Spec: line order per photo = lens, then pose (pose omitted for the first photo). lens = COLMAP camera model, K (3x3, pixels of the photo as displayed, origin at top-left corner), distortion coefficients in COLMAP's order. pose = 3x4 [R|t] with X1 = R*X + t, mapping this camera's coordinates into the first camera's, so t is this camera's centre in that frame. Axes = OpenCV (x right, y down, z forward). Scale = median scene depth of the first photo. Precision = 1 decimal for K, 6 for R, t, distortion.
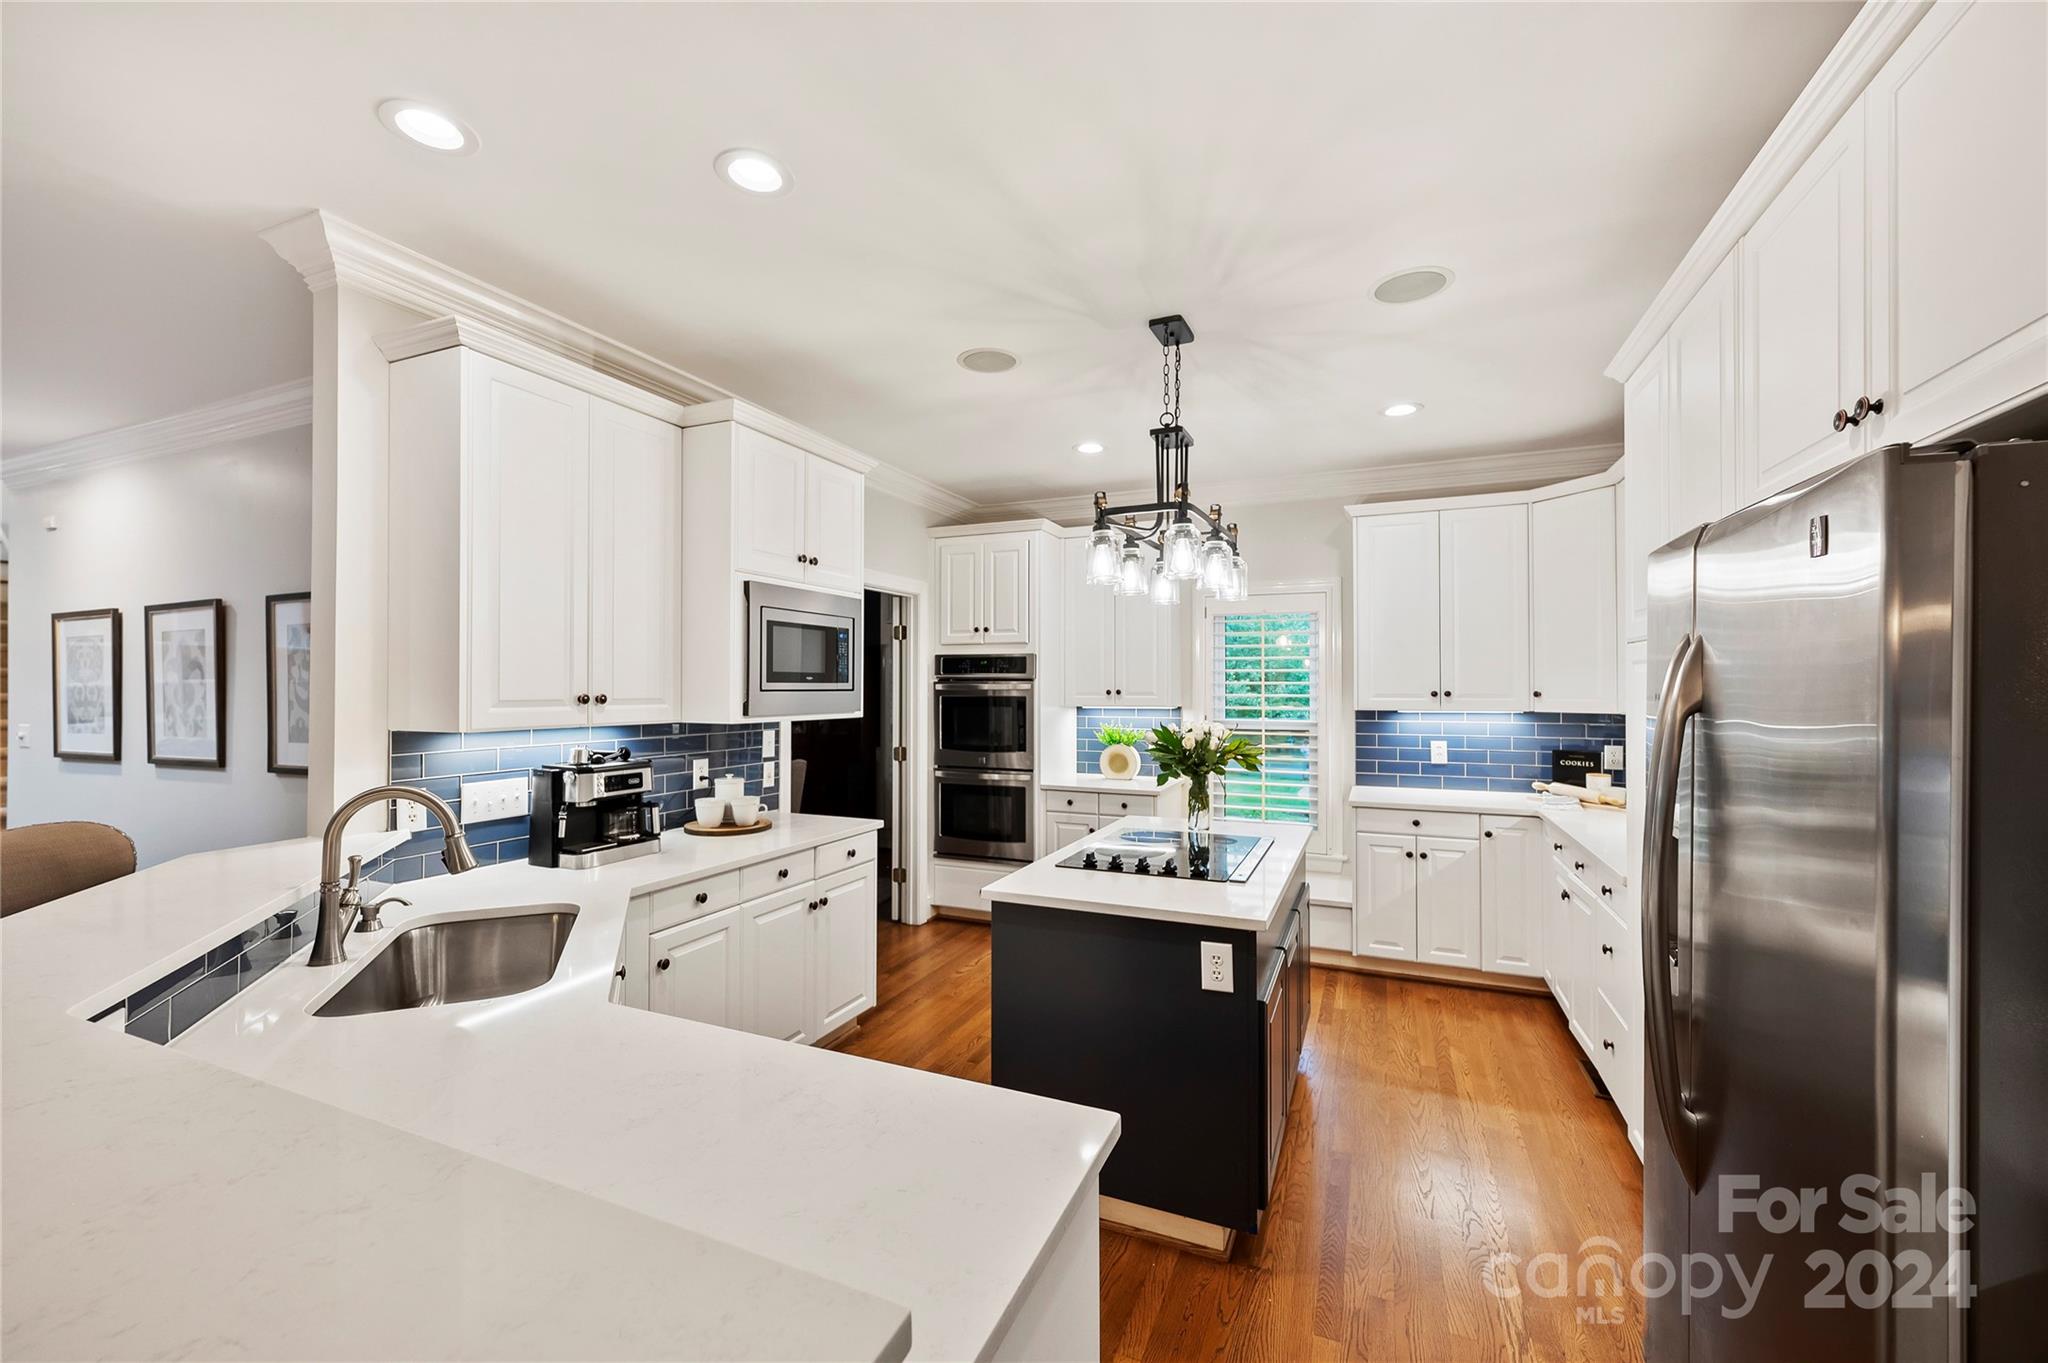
lens RADIAL K [[828.0, 0, 1024.0], [0, 828.0, 681.5], [0, 0, 1]] dist [0.000608, 0.000059]
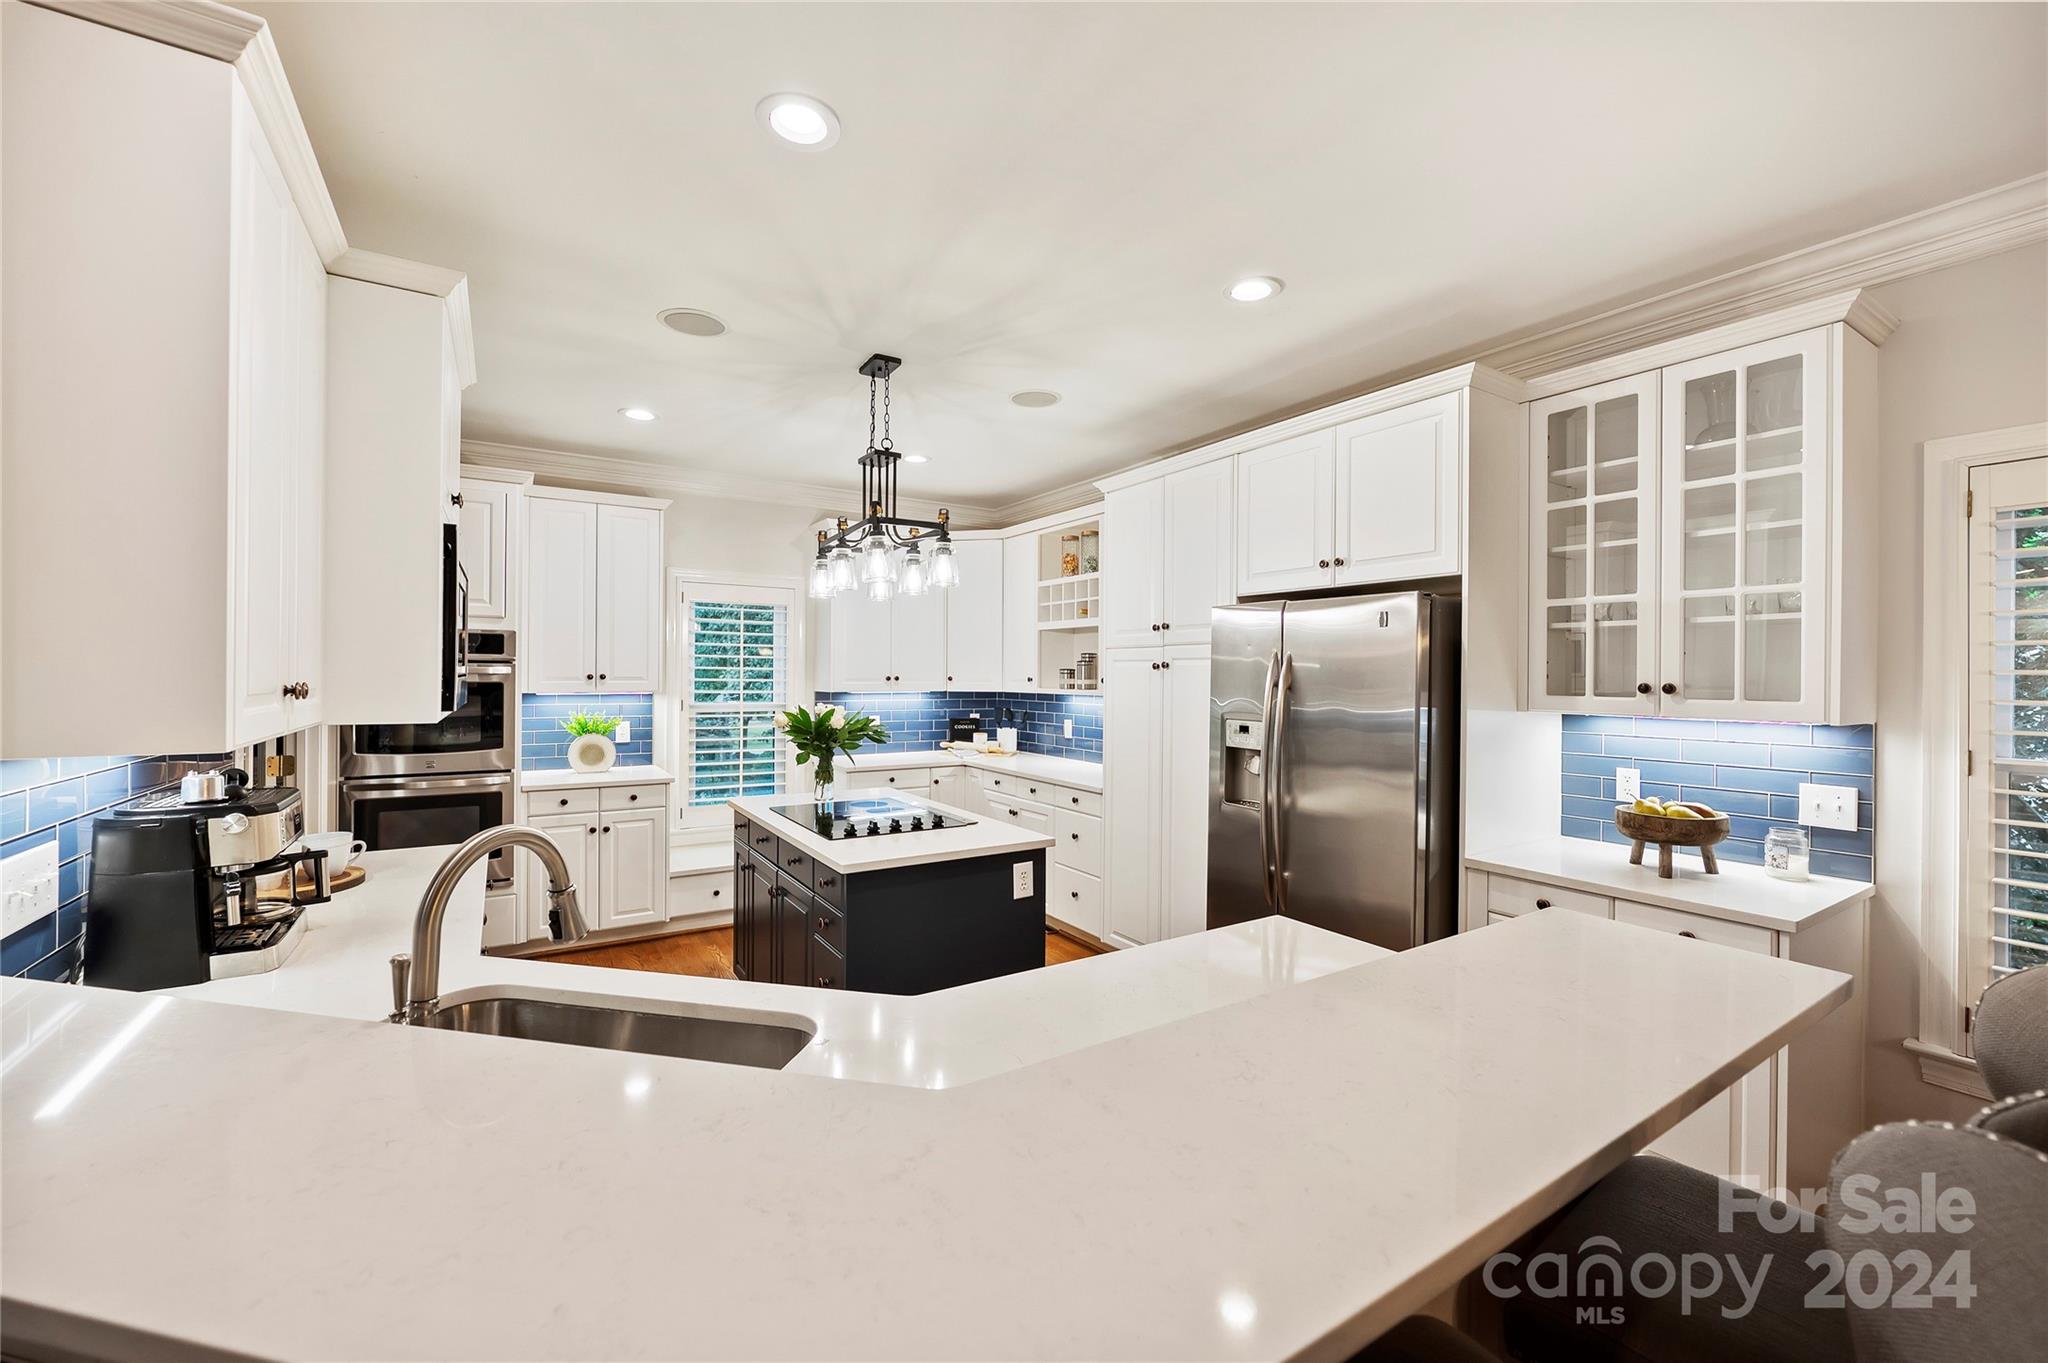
lens RADIAL K [[819.5, 0, 1014.8], [0, 819.5, 674.2], [0, 0, 1]] dist [0.001786, 0.000118]
pose [[0.560372, 0.002900, 0.828236, -0.436639], [-0.012846, 0.999904, 0.005190, -0.000655], [-0.828141, -0.013548, 0.560356, 0.127421]]
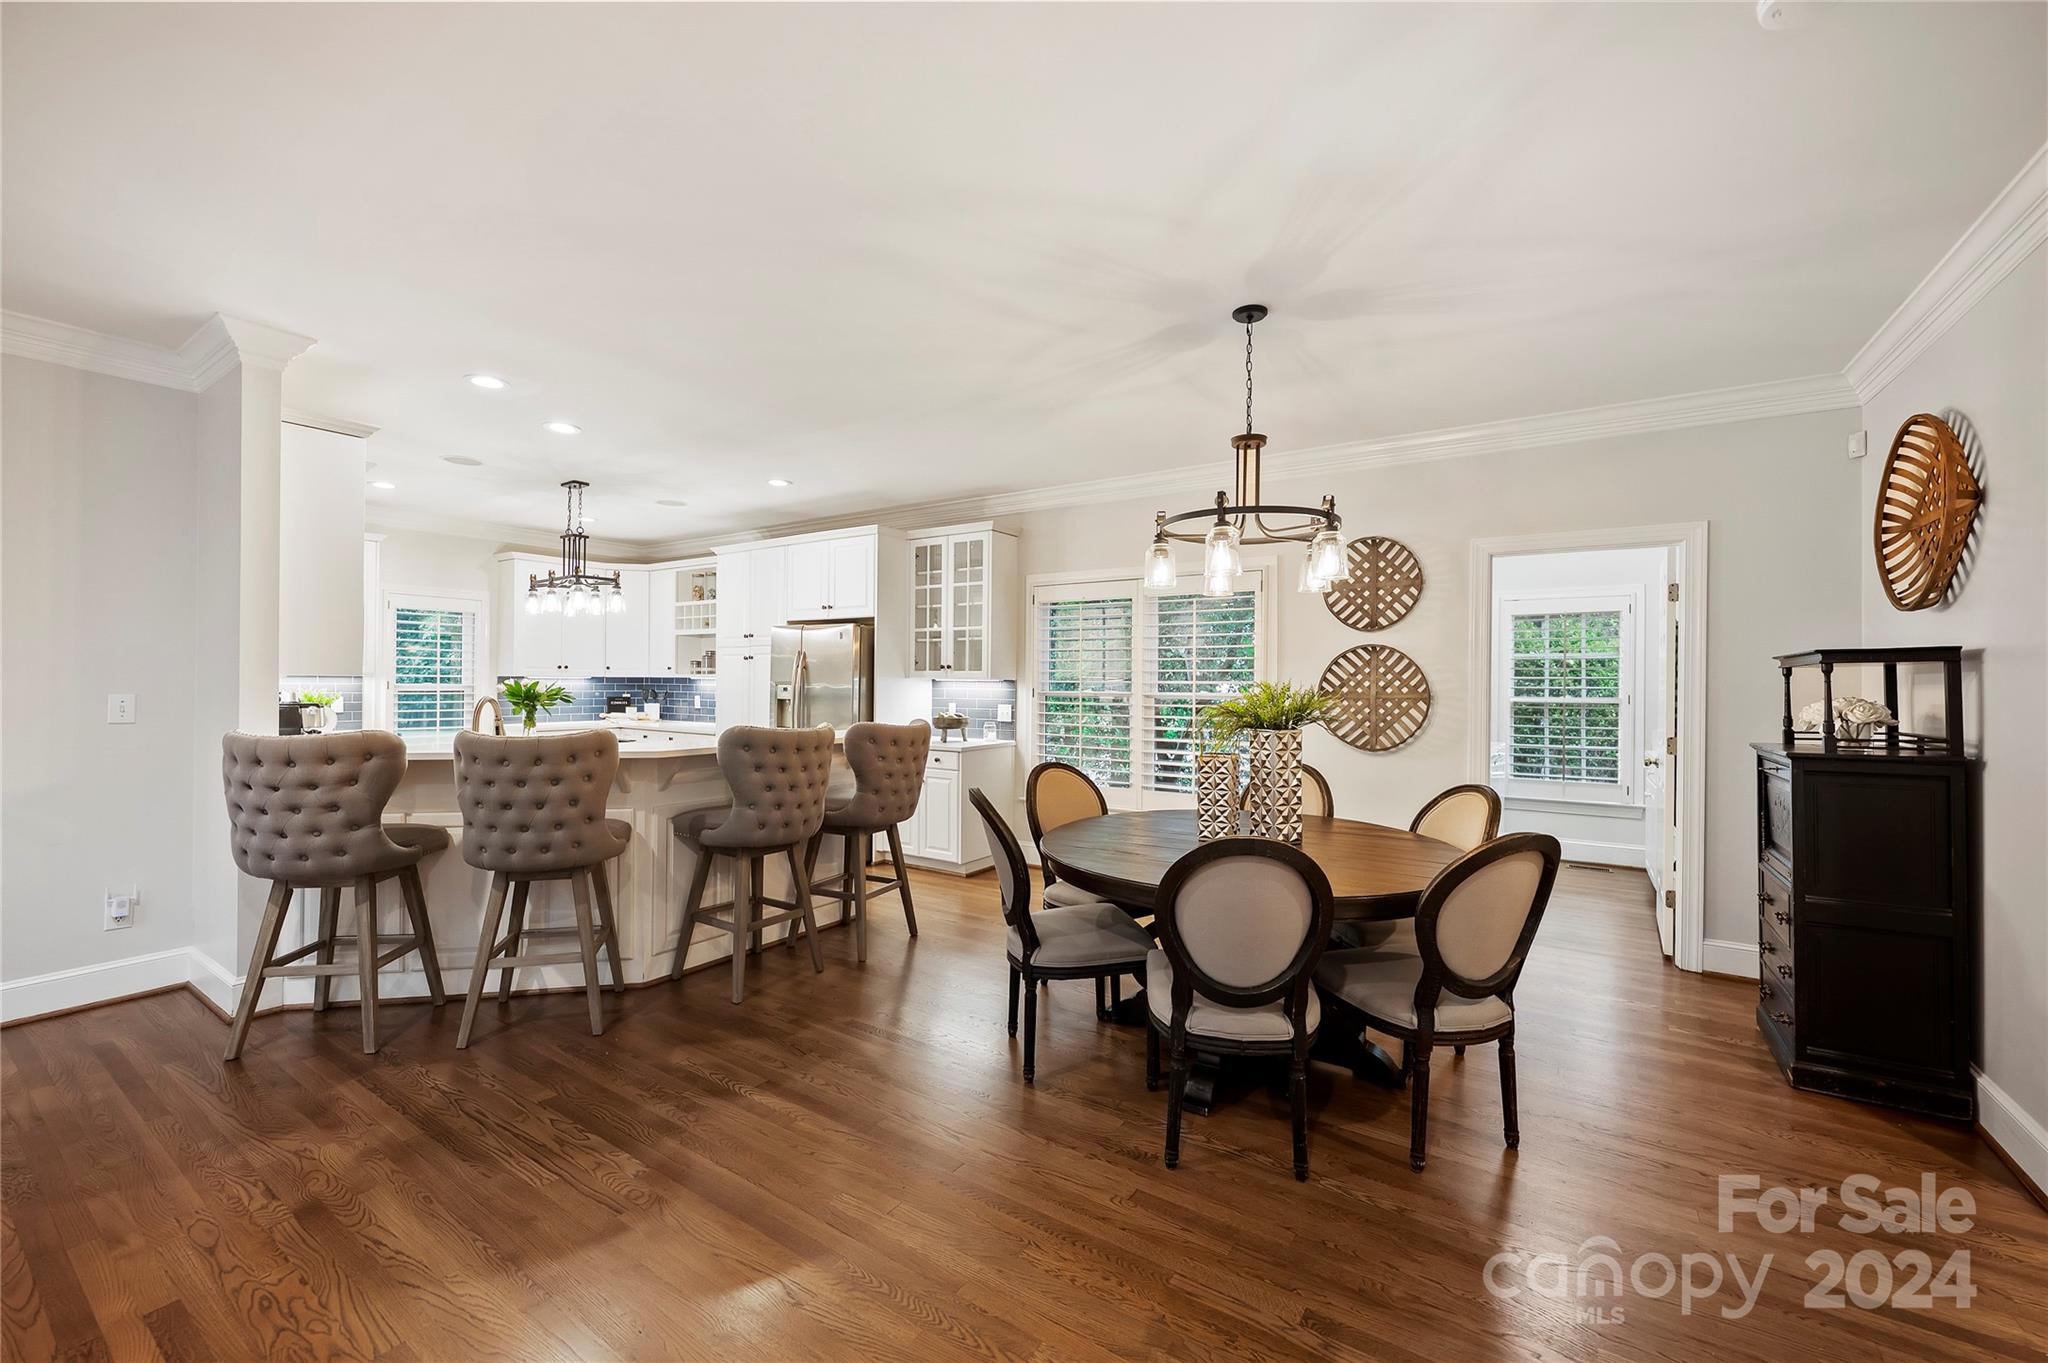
lens RADIAL K [[828.0, 0, 1024.0], [0, 828.0, 681.5], [0, 0, 1]] dist [0.000608, 0.000059]
pose [[0.177682, -0.000079, 0.984088, -1.069469], [-0.015727, 0.999872, 0.002920, 0.024823], [-0.983962, -0.015996, 0.177658, -0.300607]]
